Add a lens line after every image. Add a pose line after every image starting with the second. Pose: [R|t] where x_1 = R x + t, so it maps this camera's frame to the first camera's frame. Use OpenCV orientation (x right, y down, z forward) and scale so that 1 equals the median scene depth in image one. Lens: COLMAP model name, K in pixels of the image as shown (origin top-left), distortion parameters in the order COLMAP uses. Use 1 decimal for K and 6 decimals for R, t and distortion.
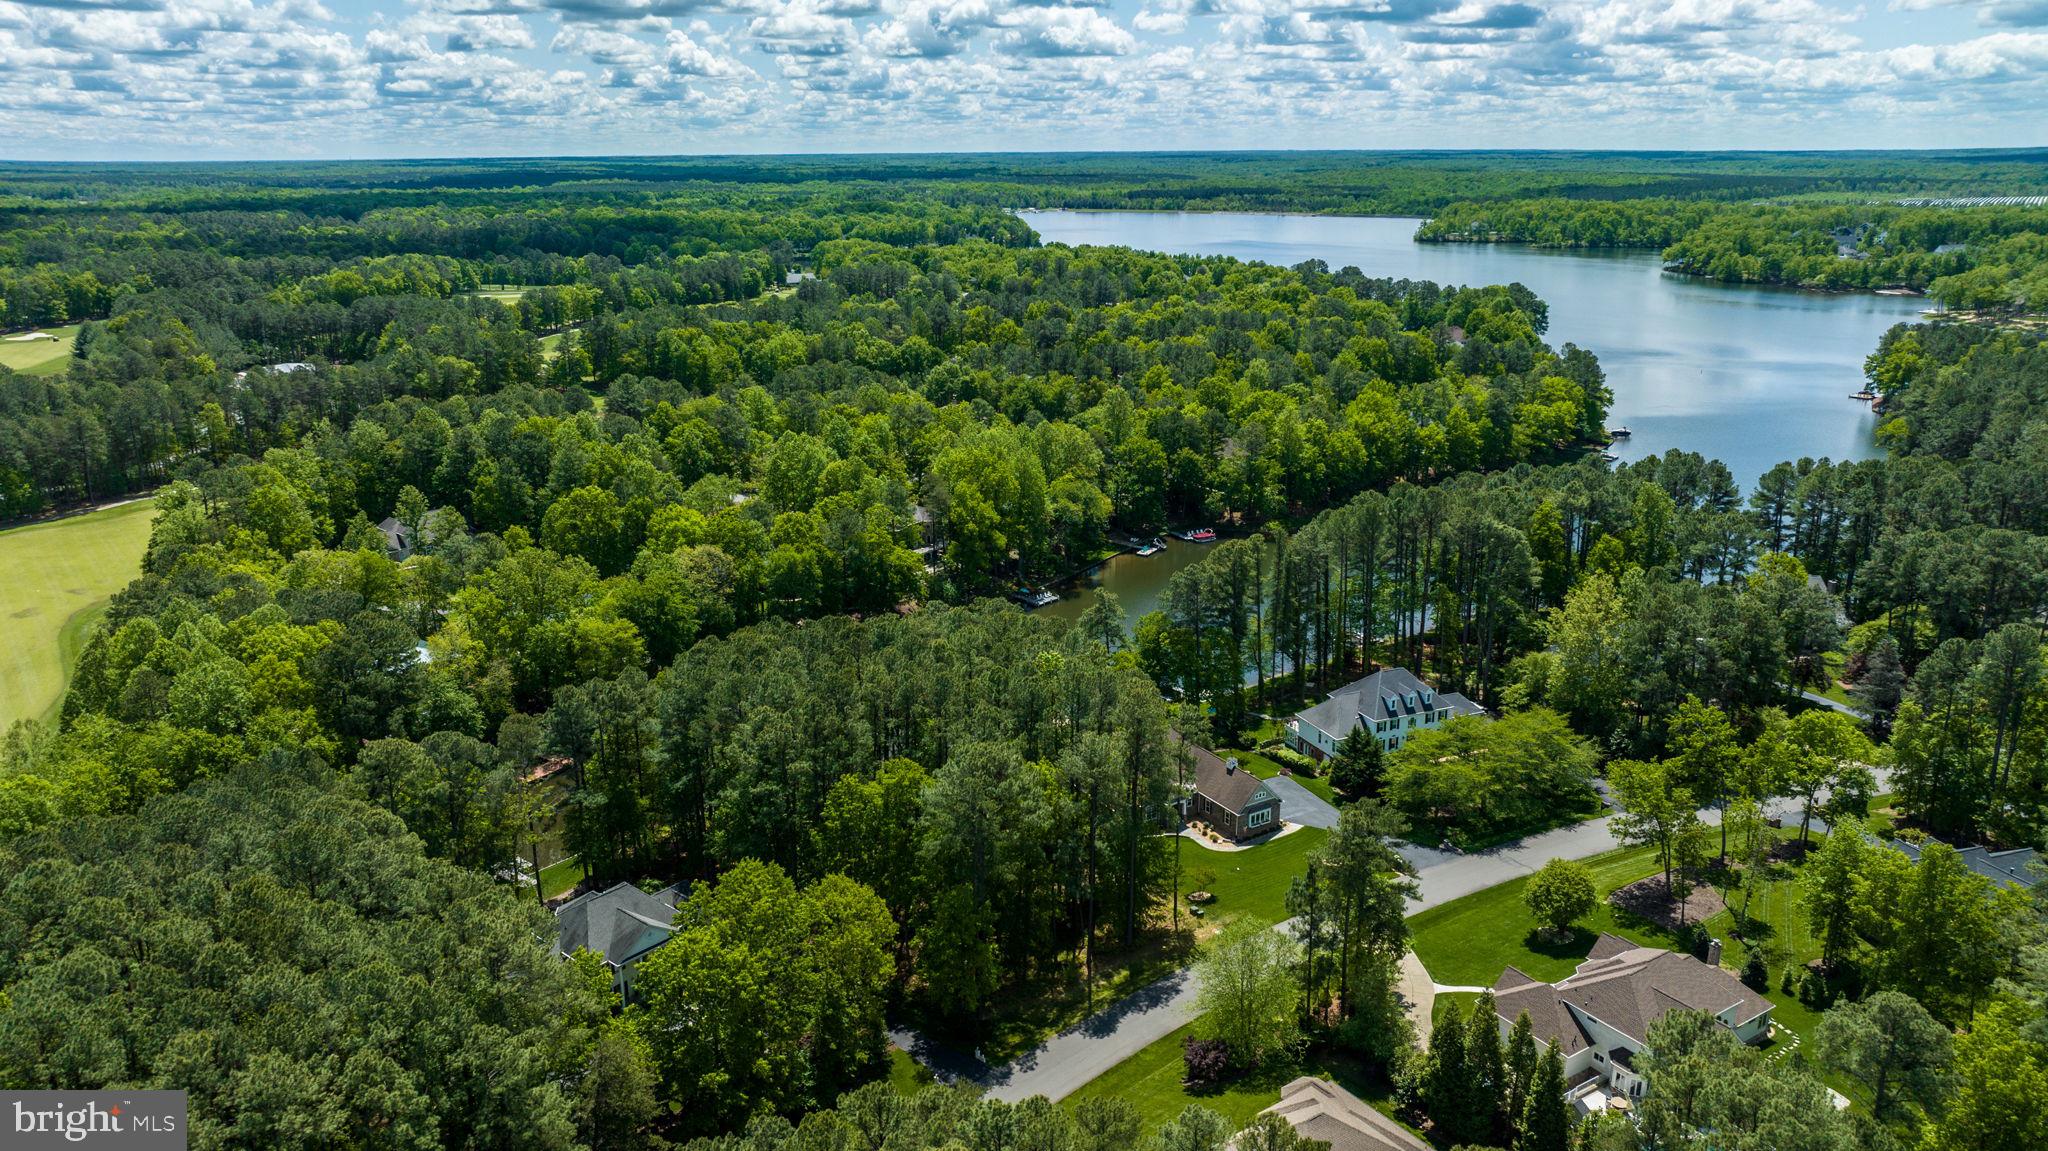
lens RADIAL K [[1450.8, 0, 1044.0], [0, 1450.8, 588.8], [0, 0, 1]] dist [-0.042051, 0.048367]
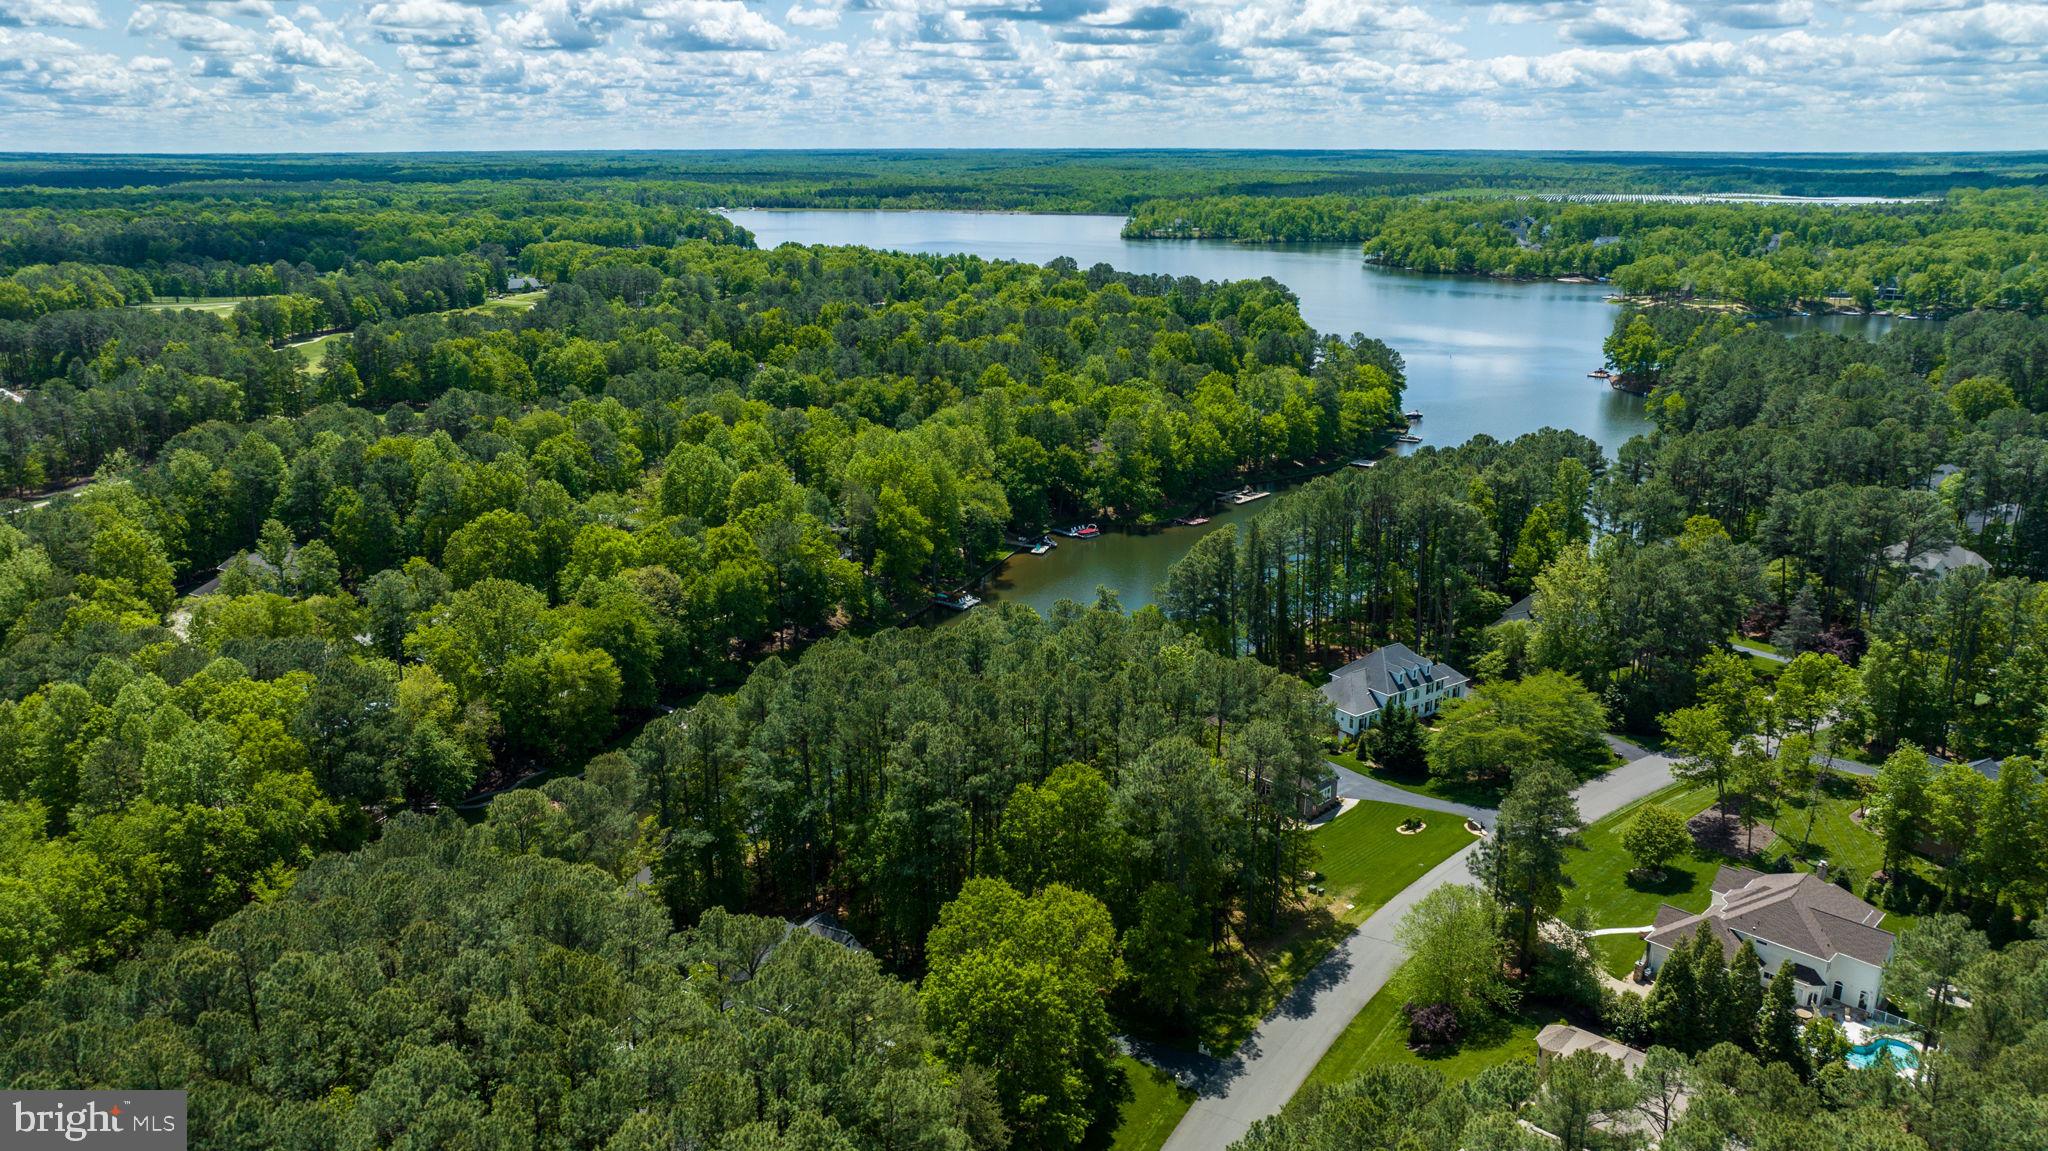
lens RADIAL K [[1466.1, 0, 1039.9], [0, 1466.1, 588.0], [0, 0, 1]] dist [-0.030846, 0.023104]
pose [[0.974634, -0.059777, 0.215673, -0.151595], [0.060289, 0.998172, 0.004207, -0.003642], [-0.215530, 0.008902, 0.976457, 0.012498]]
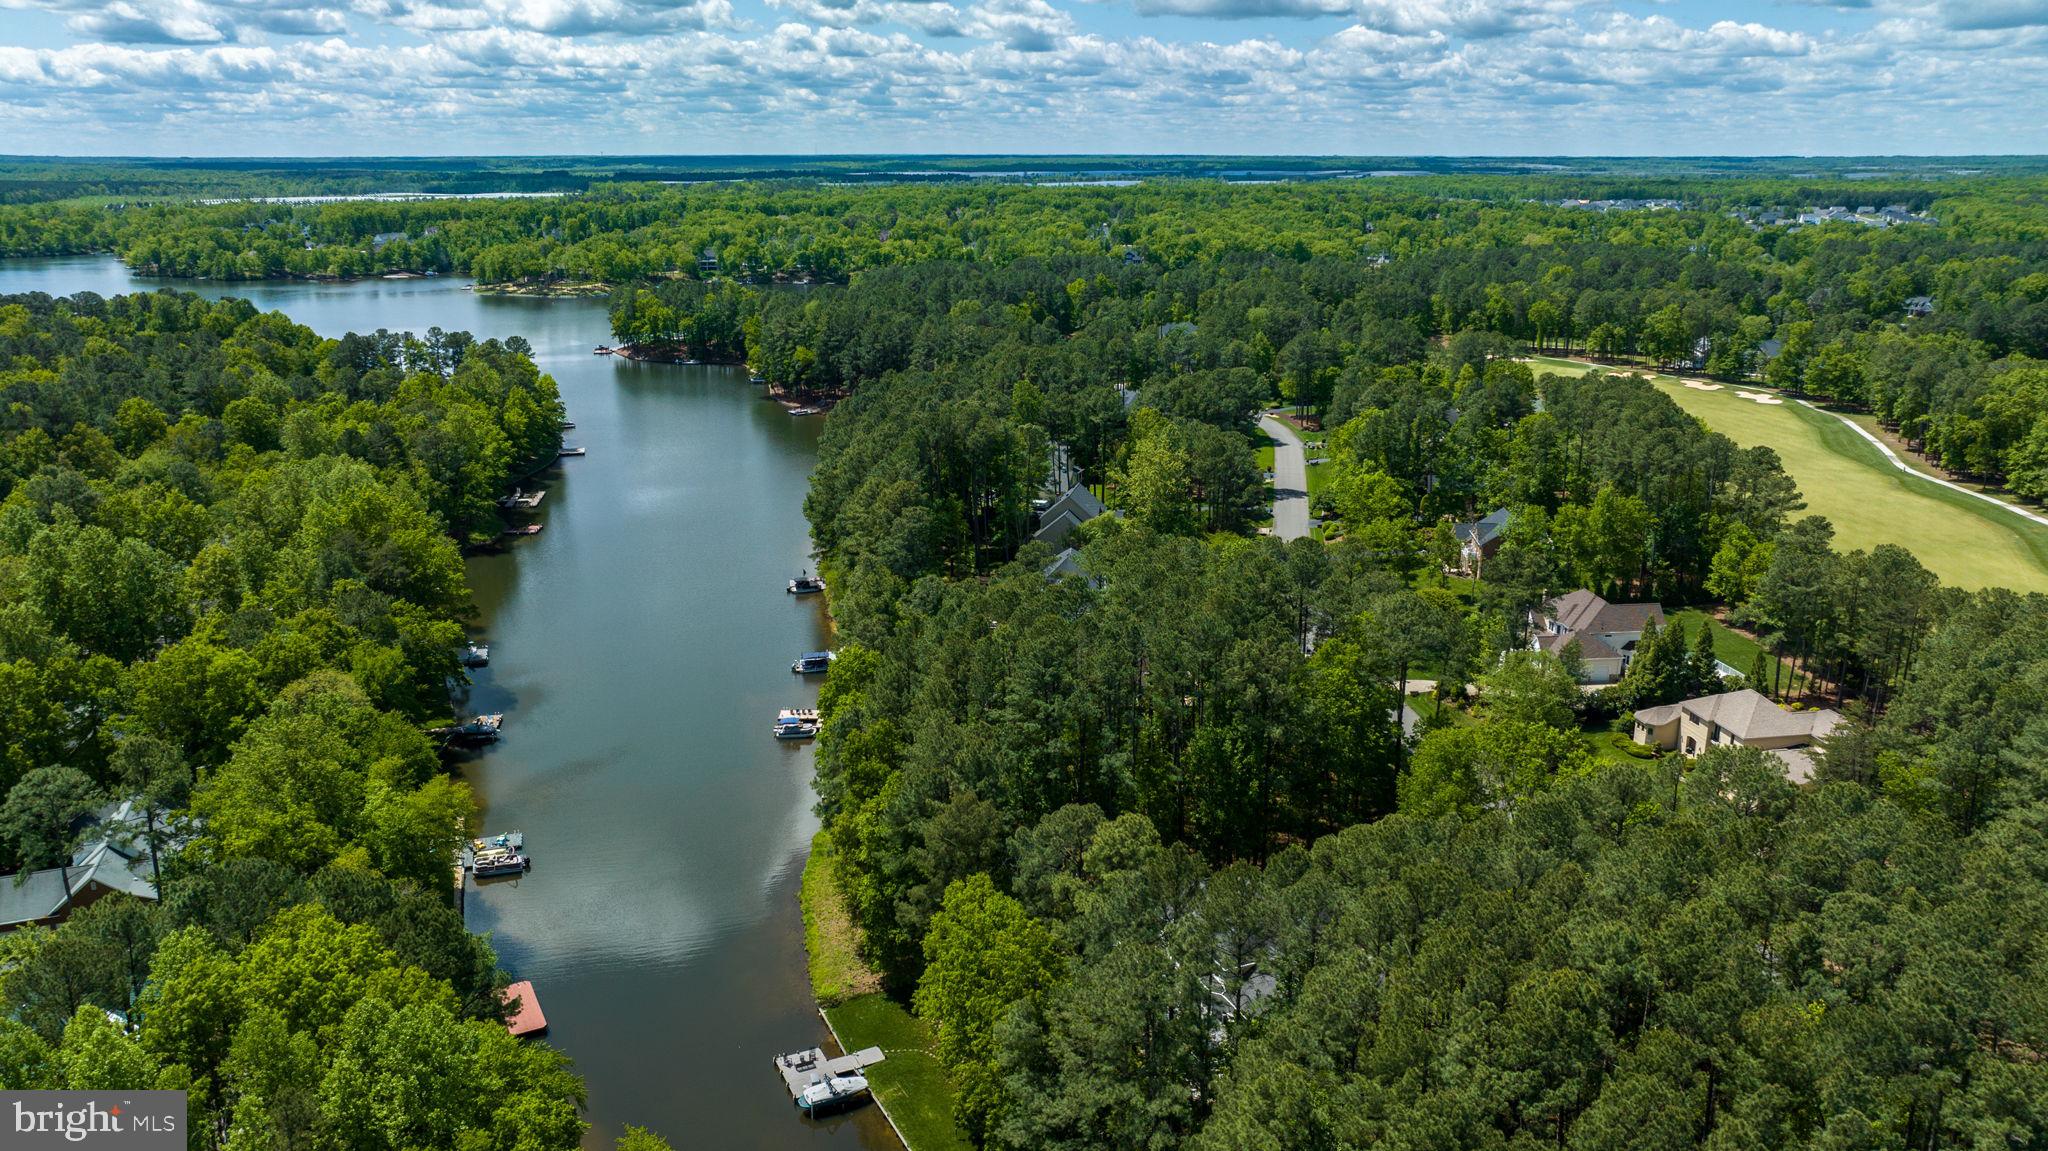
lens RADIAL K [[1466.1, 0, 1013.0], [0, 1466.1, 570.1], [0, 0, 1]] dist [-0.030846, 0.023104]
pose [[0.441057, -0.242105, 0.864207, -0.518946], [0.259616, 0.956177, 0.135373, -0.065297], [-0.859109, 0.164655, 0.484582, 0.306374]]
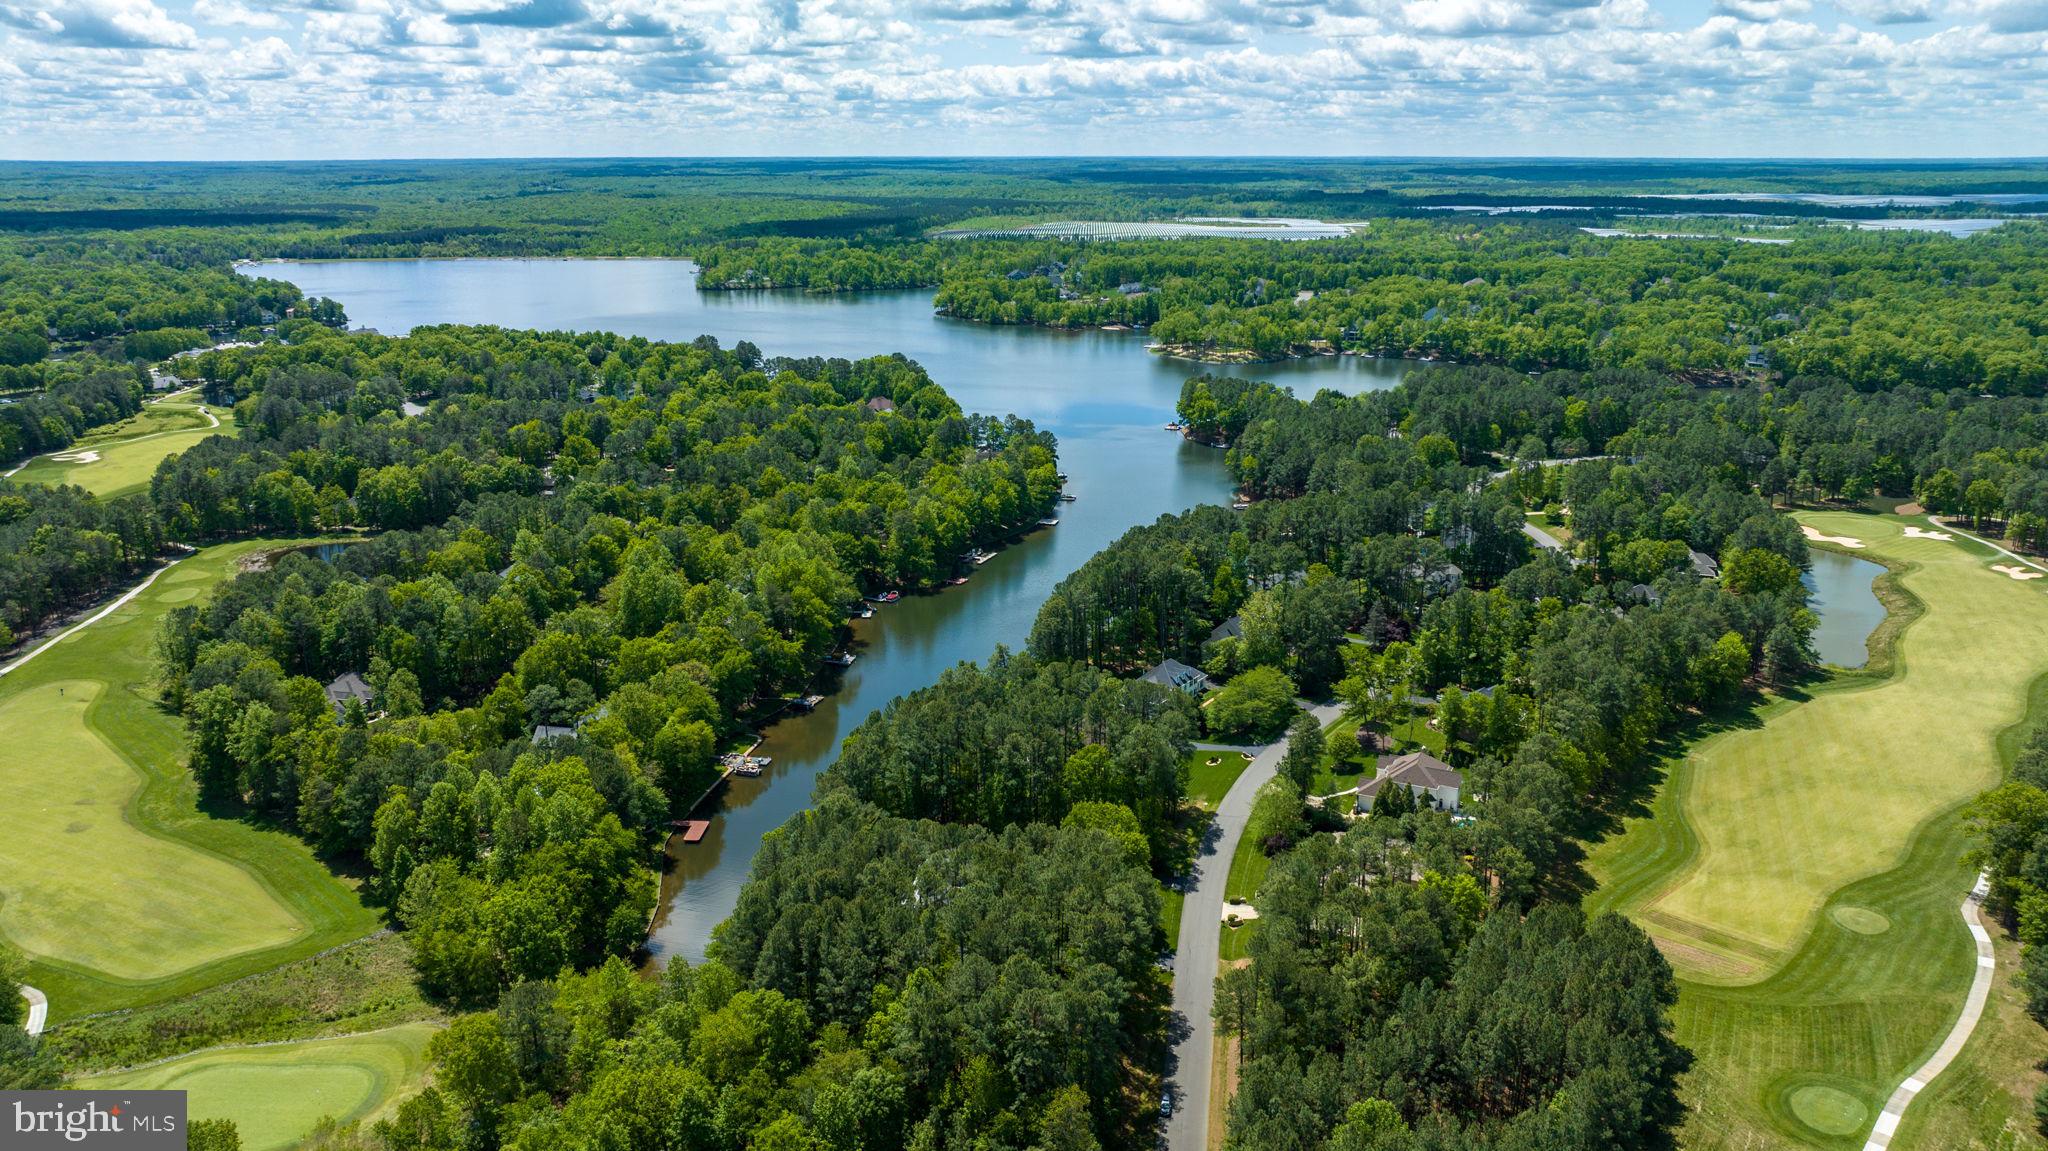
lens RADIAL K [[1466.1, 0, 1040.0], [0, 1466.1, 626.5], [0, 0, 1]] dist [-0.030846, 0.023104]
pose [[0.844735, -0.161320, 0.510294, -0.518015], [0.150719, 0.986605, 0.062399, -0.078461], [-0.513525, 0.024200, 0.857734, -0.296488]]
